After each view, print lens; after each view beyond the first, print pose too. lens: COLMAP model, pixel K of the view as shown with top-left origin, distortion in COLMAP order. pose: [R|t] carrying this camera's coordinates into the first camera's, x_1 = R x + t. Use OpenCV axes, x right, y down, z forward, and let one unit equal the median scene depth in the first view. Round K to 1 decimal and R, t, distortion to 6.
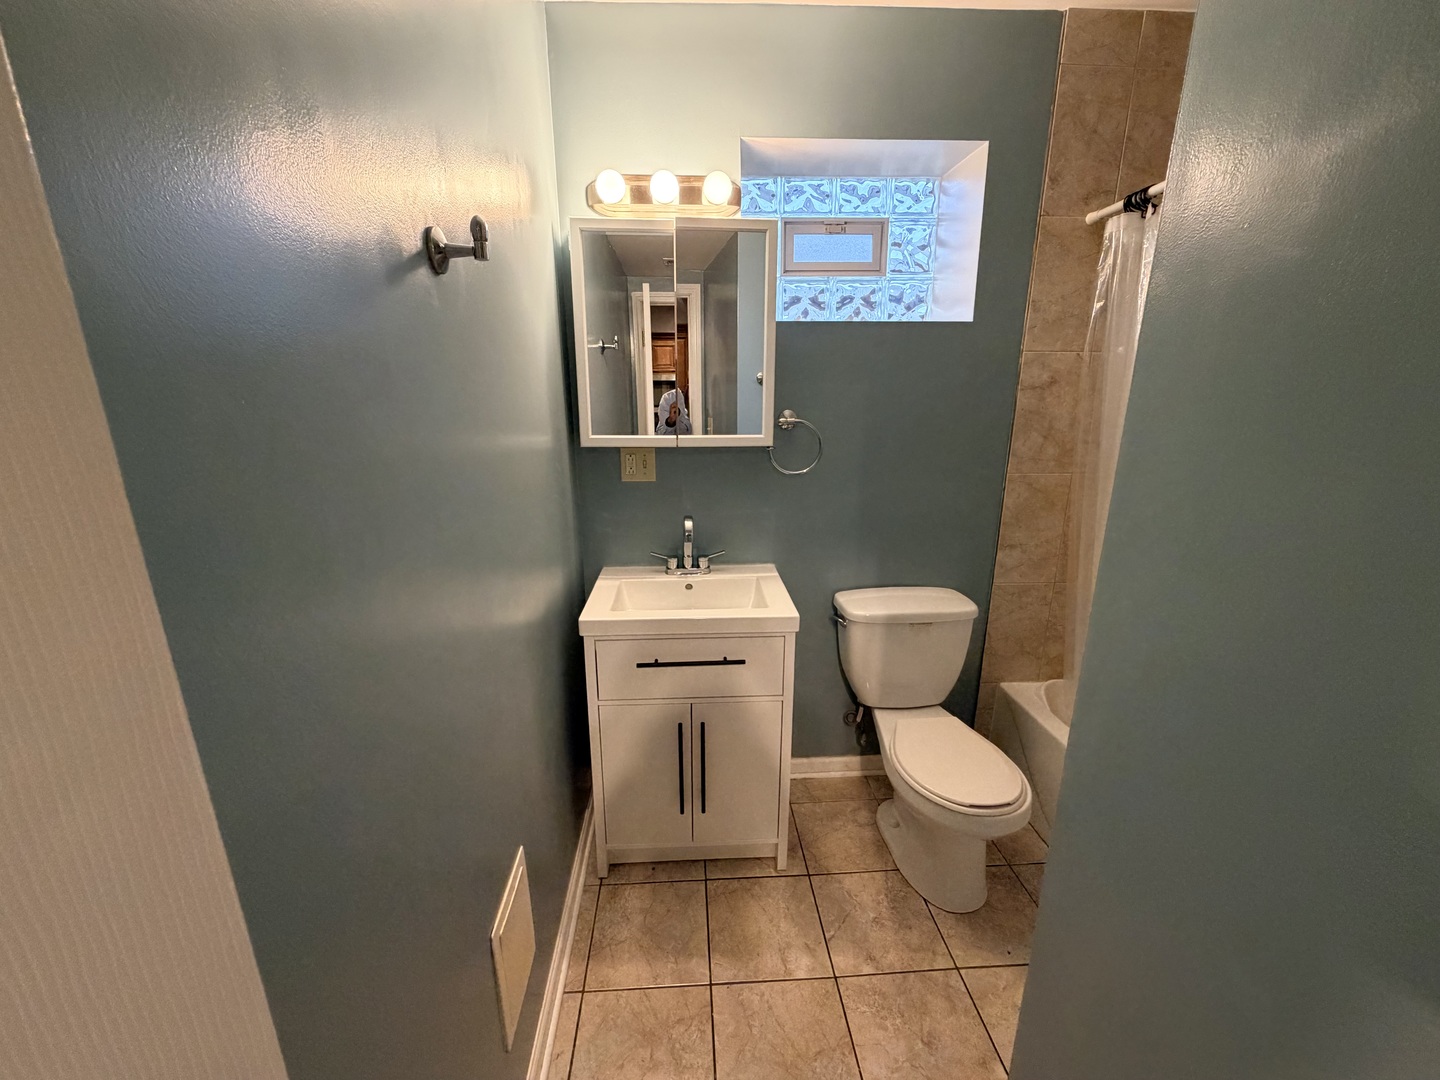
lens RADIAL K [[573.4, 0, 715.0], [0, 573.4, 539.9], [0, 0, 1]] dist [0.000625, -0.000175]
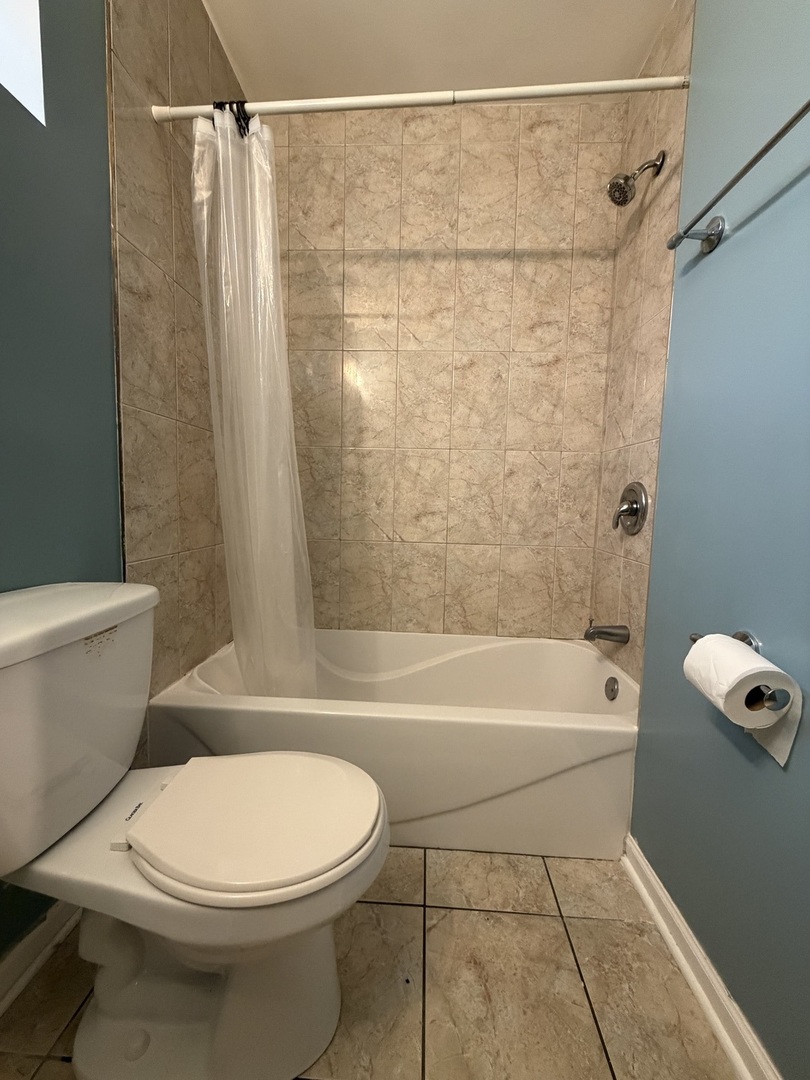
lens RADIAL K [[430.1, 0, 403.5], [0, 430.1, 536.5], [0, 0, 1]] dist [0.000625, -0.000175]
pose [[0.096460, -0.078193, 0.992261, -0.001108], [0.228442, 0.972037, 0.054392, 0.099134], [-0.968767, 0.221428, 0.111625, 0.647659]]
